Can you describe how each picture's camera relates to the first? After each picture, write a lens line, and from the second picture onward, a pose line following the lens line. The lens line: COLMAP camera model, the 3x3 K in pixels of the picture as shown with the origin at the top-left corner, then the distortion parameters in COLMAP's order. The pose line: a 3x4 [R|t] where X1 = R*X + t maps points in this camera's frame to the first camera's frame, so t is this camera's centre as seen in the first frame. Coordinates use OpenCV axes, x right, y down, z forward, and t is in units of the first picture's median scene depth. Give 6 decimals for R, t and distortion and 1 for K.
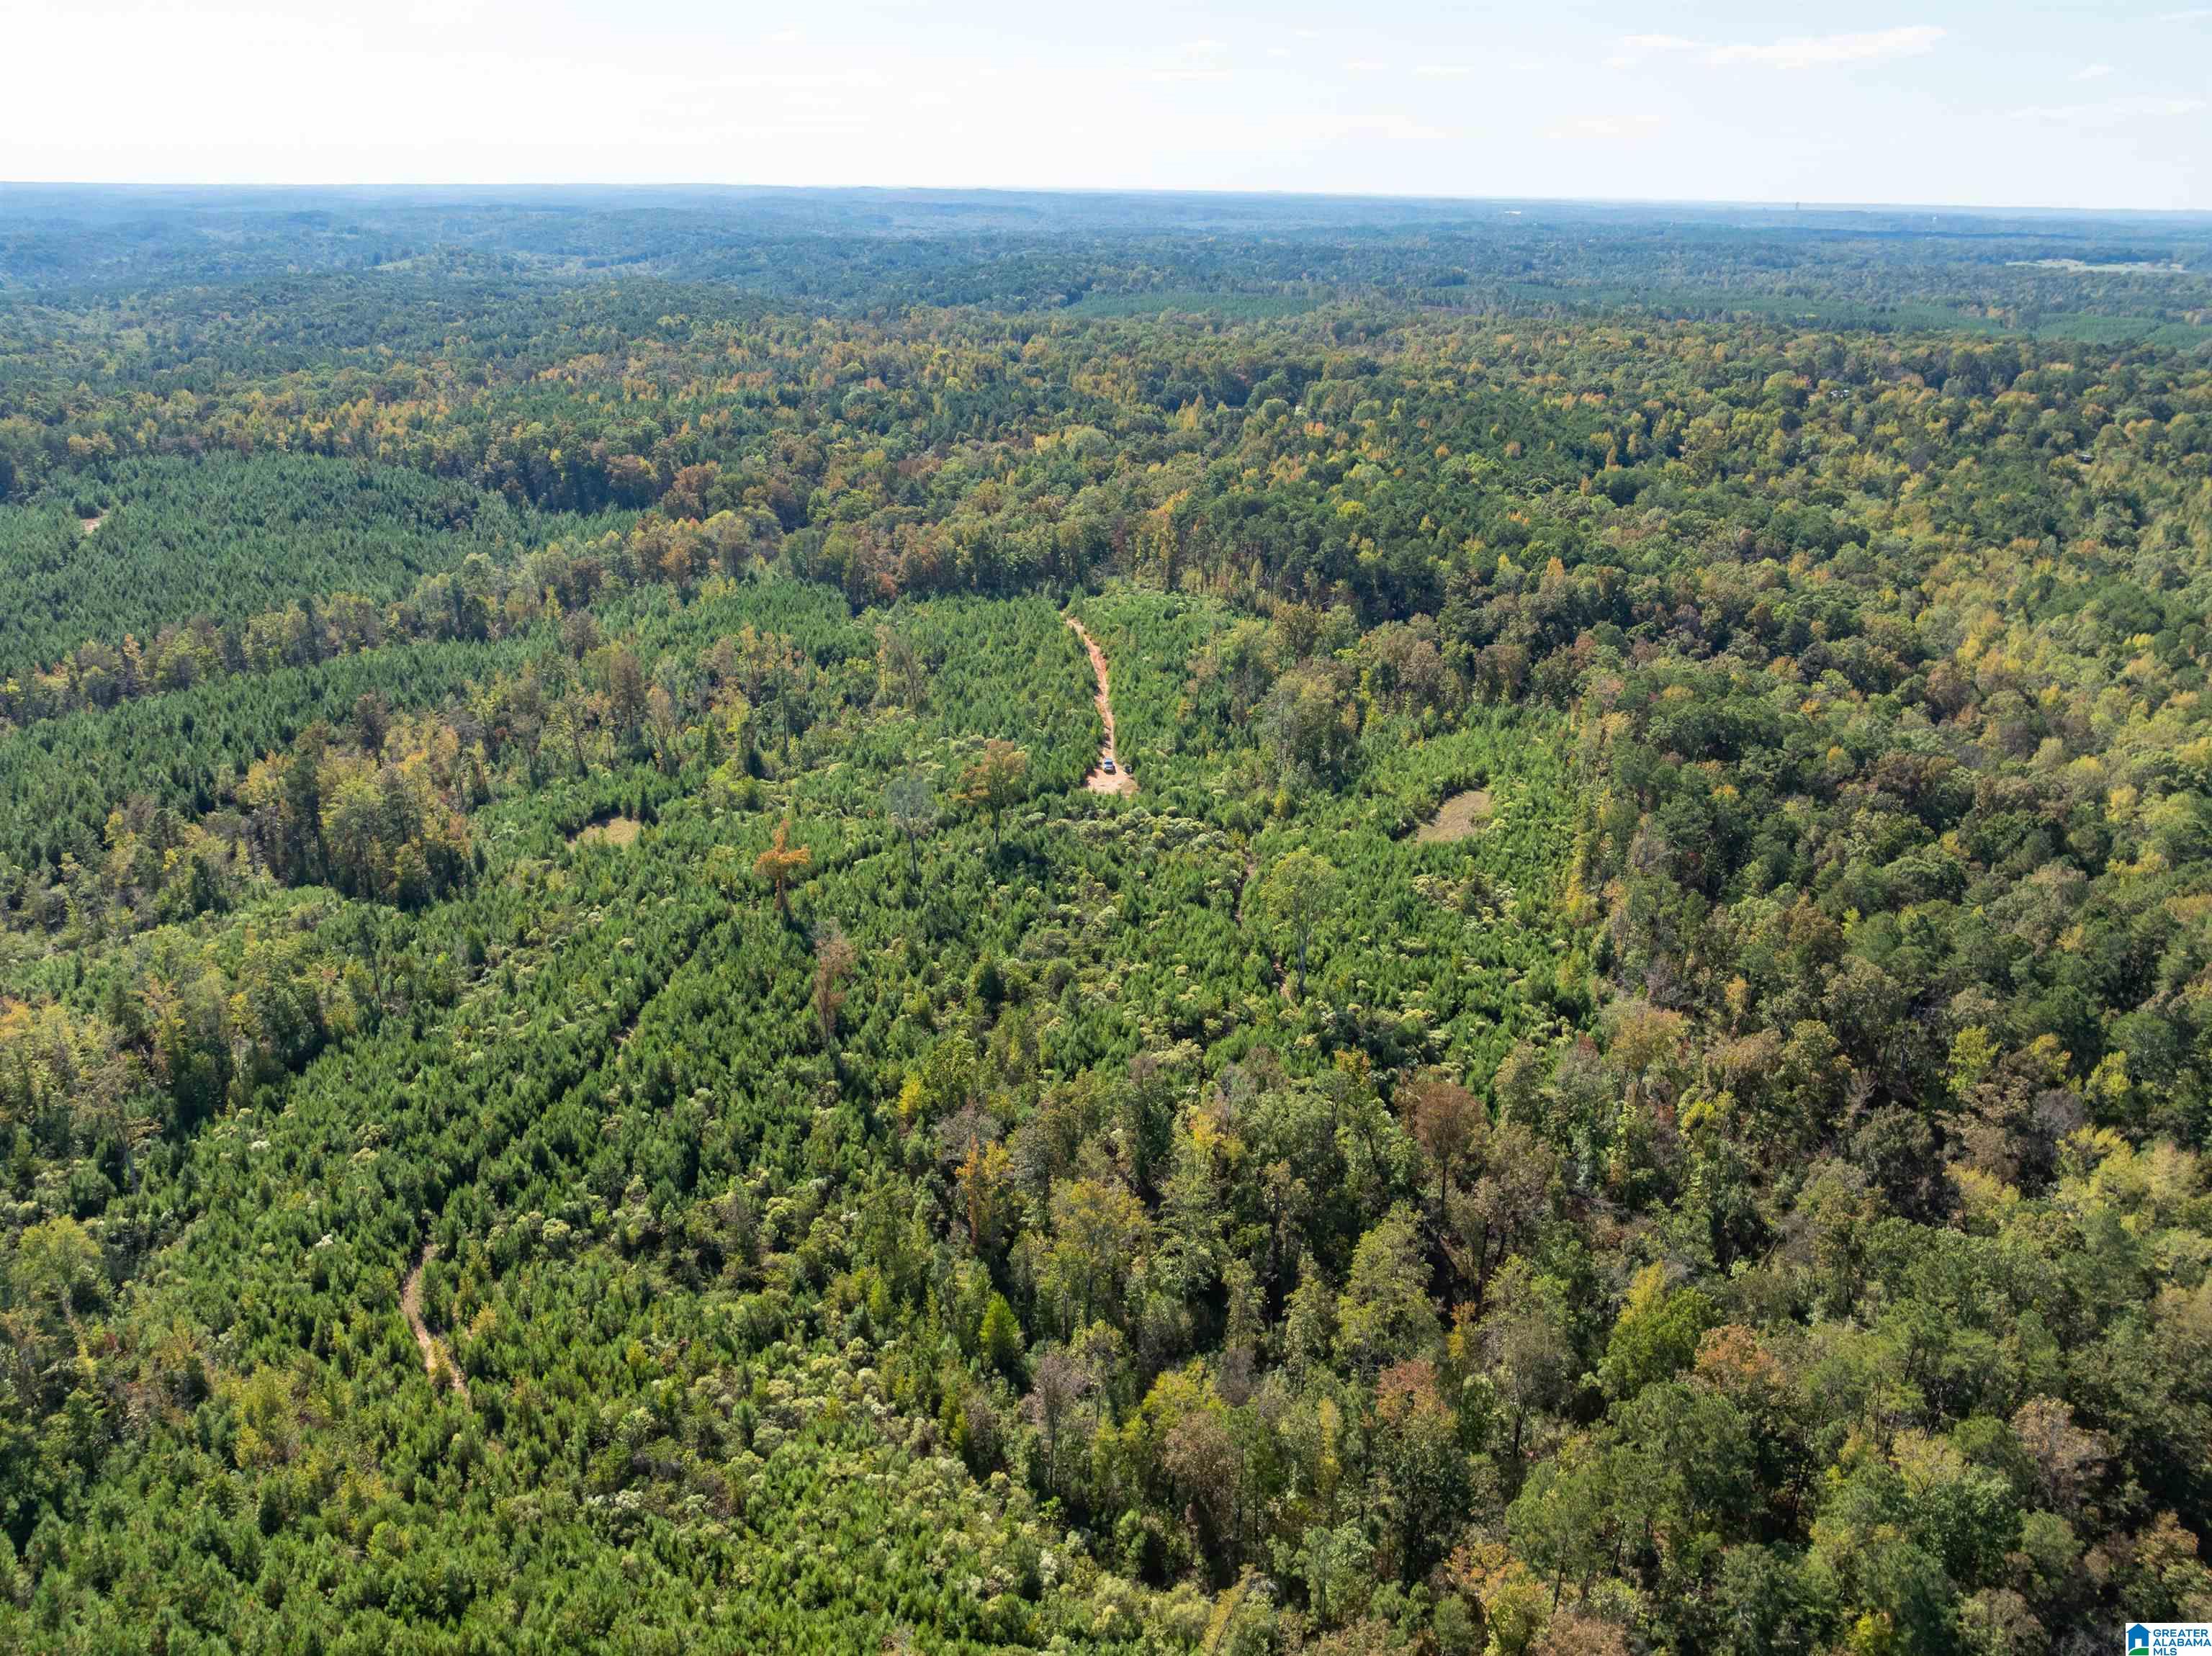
lens RADIAL K [[1561.8, 0, 1098.3], [0, 1561.8, 814.4], [0, 0, 1]] dist [-0.043149, 0.010034]
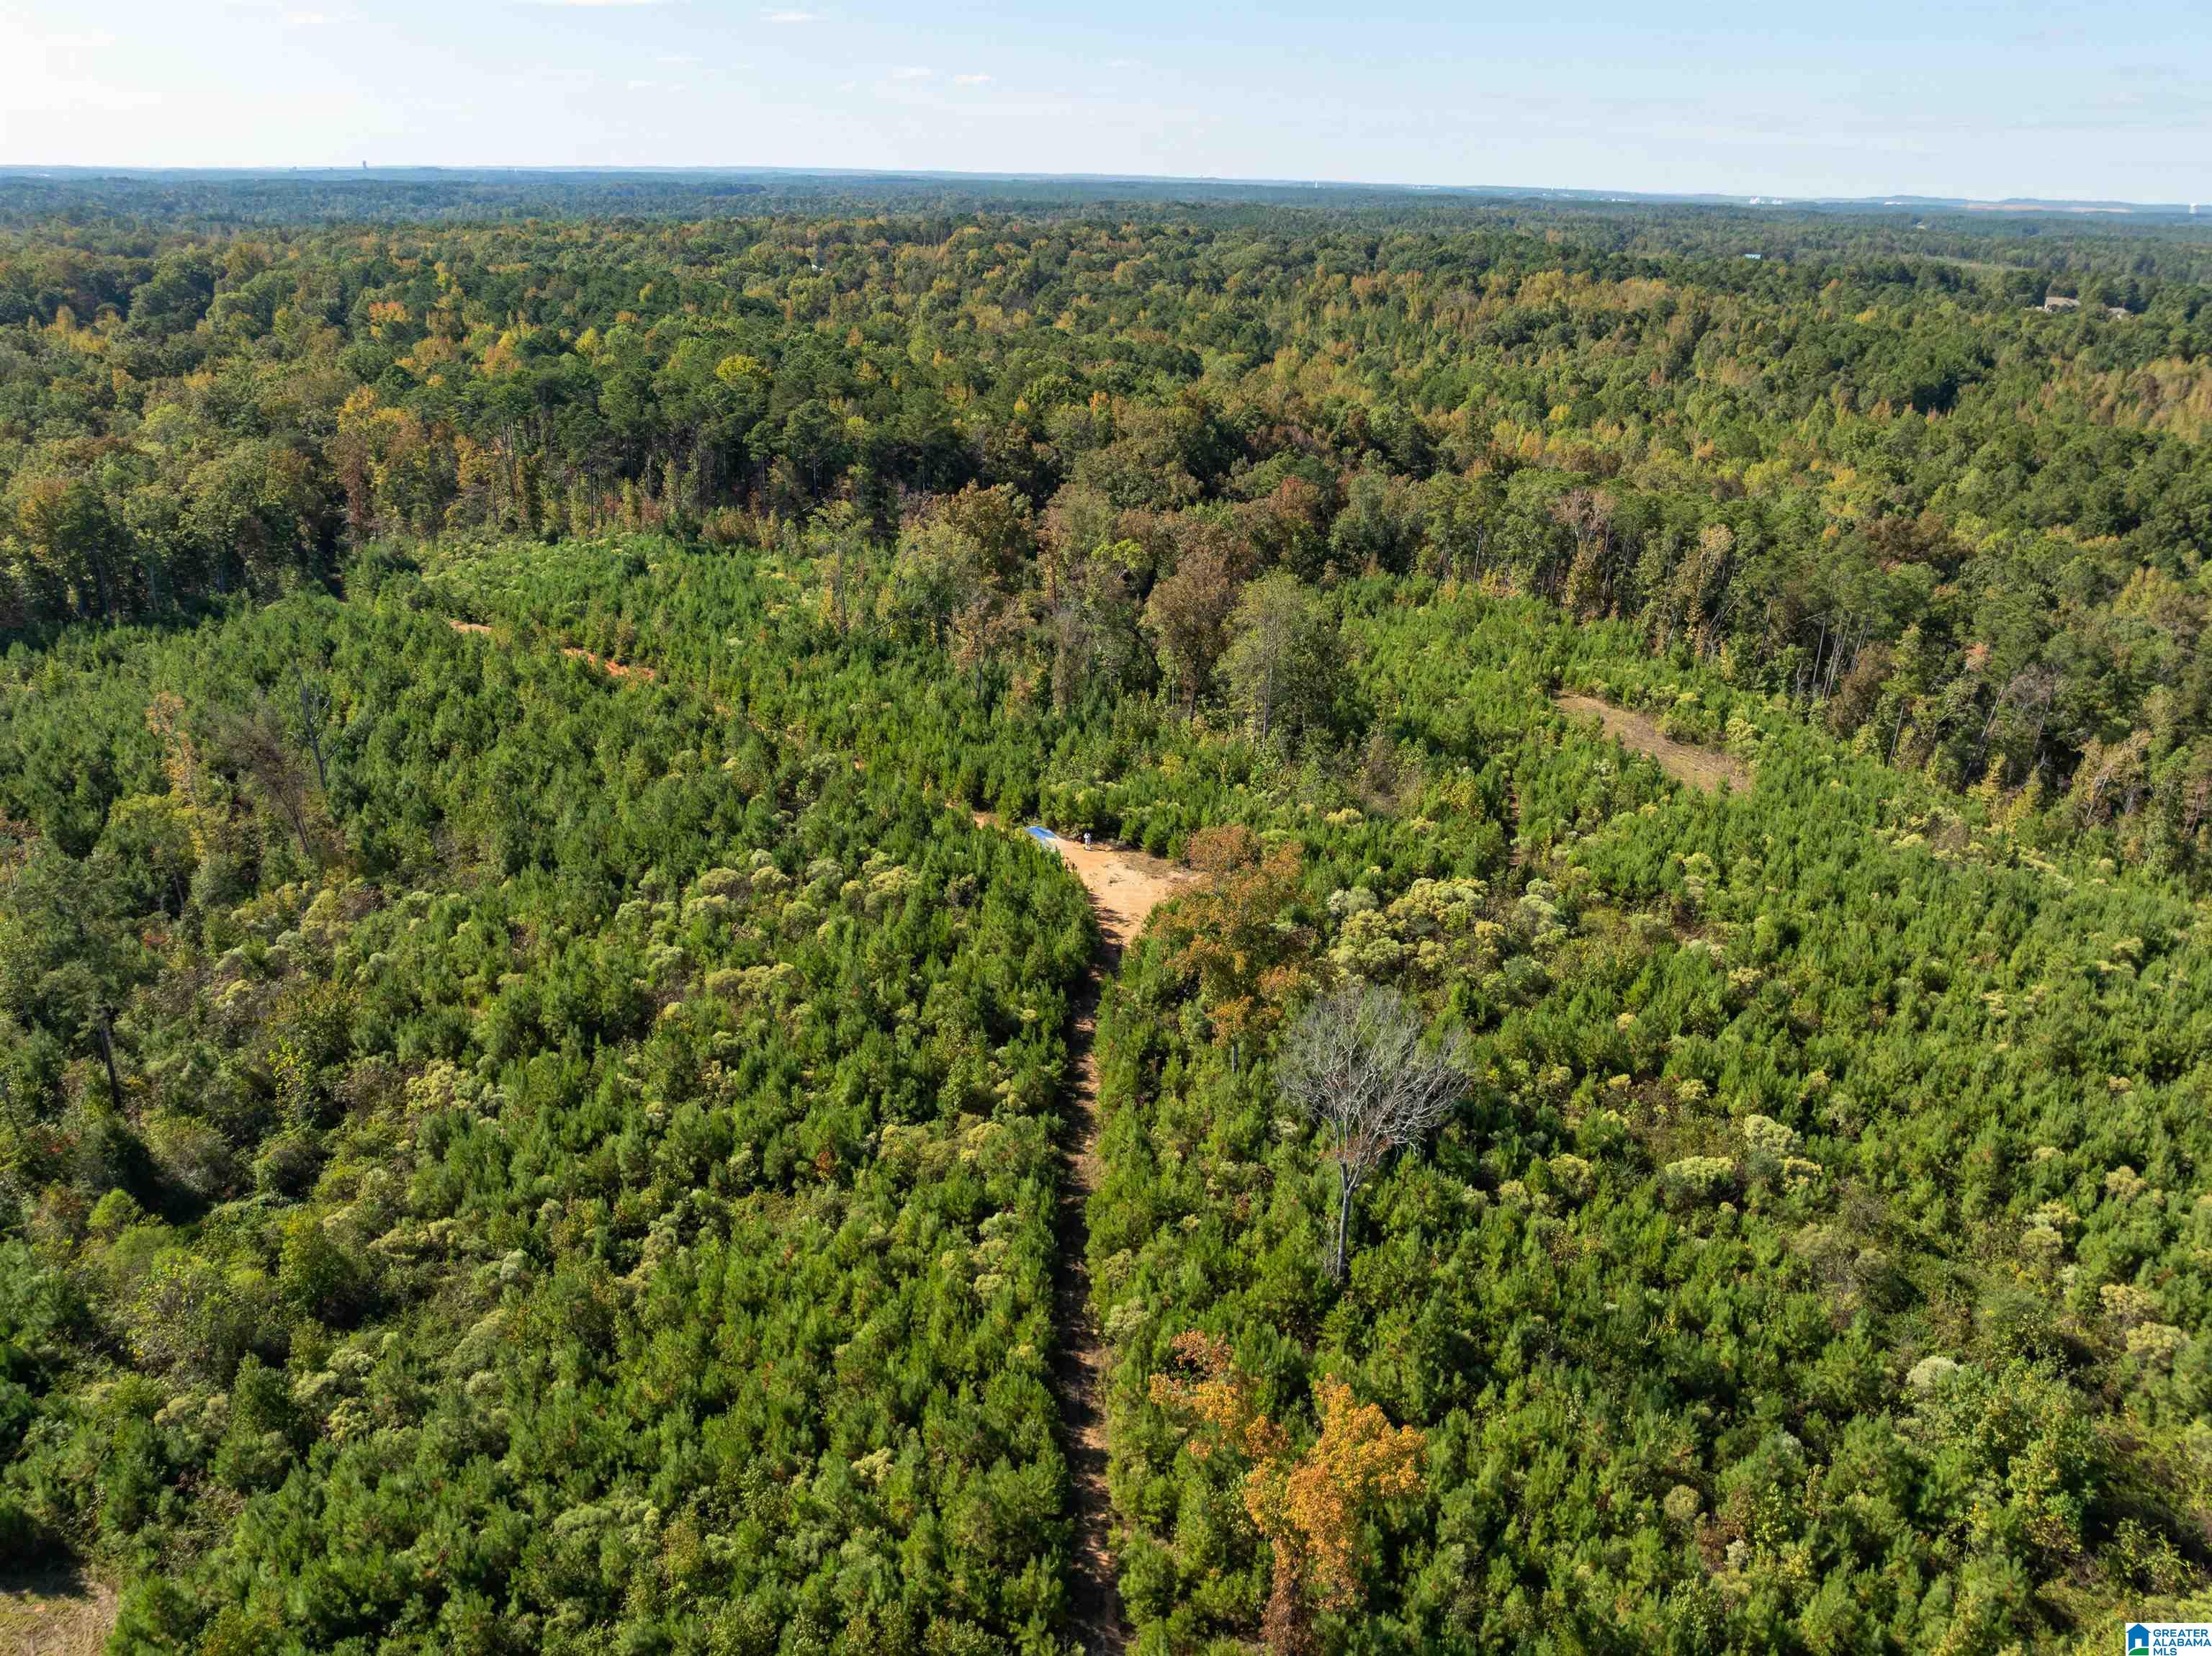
lens RADIAL K [[1561.8, 0, 1105.3], [0, 1561.8, 823.7], [0, 0, 1]] dist [-0.043149, 0.010034]
pose [[0.673857, -0.285061, 0.681657, -0.242327], [0.268254, 0.954015, 0.133774, -0.076936], [-0.688445, 0.092713, 0.719339, 0.544435]]
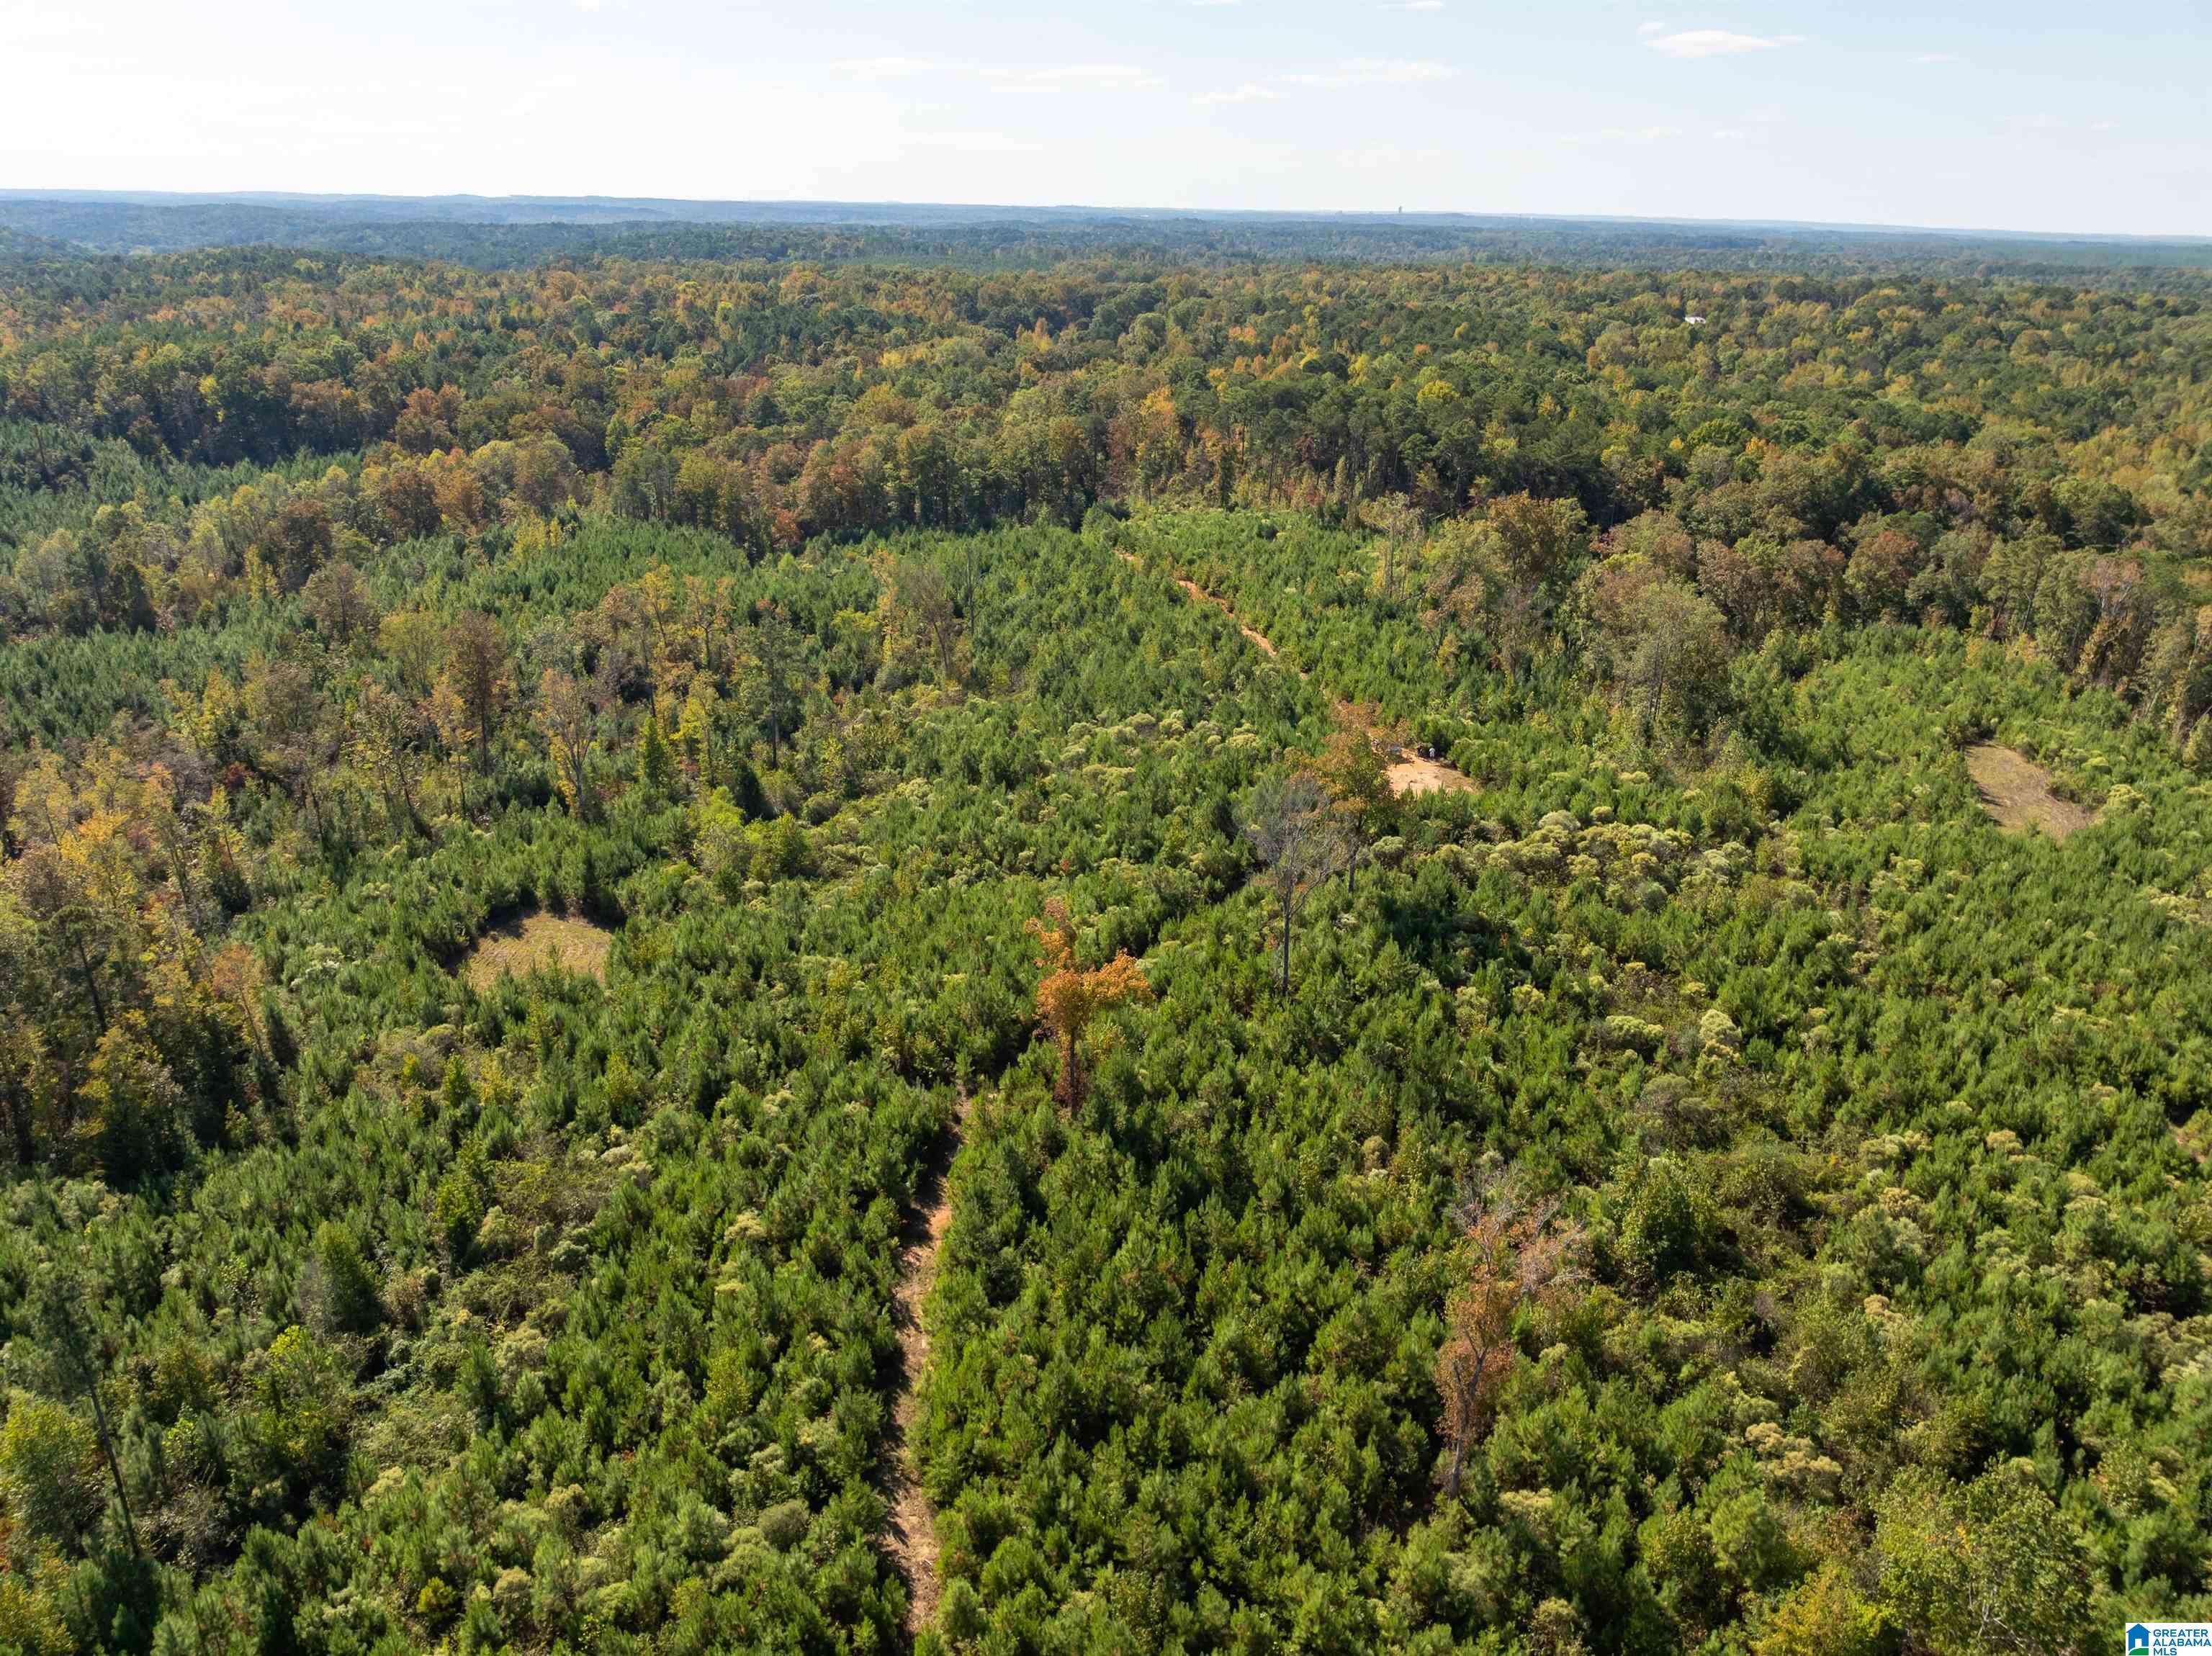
lens RADIAL K [[1561.8, 0, 1102.4], [0, 1561.8, 821.7], [0, 0, 1]] dist [-0.043149, 0.010034]
pose [[0.972935, -0.079667, 0.216909, -0.189773], [0.080298, 0.996753, 0.005918, -0.013258], [-0.216677, 0.011660, 0.976174, 0.371573]]
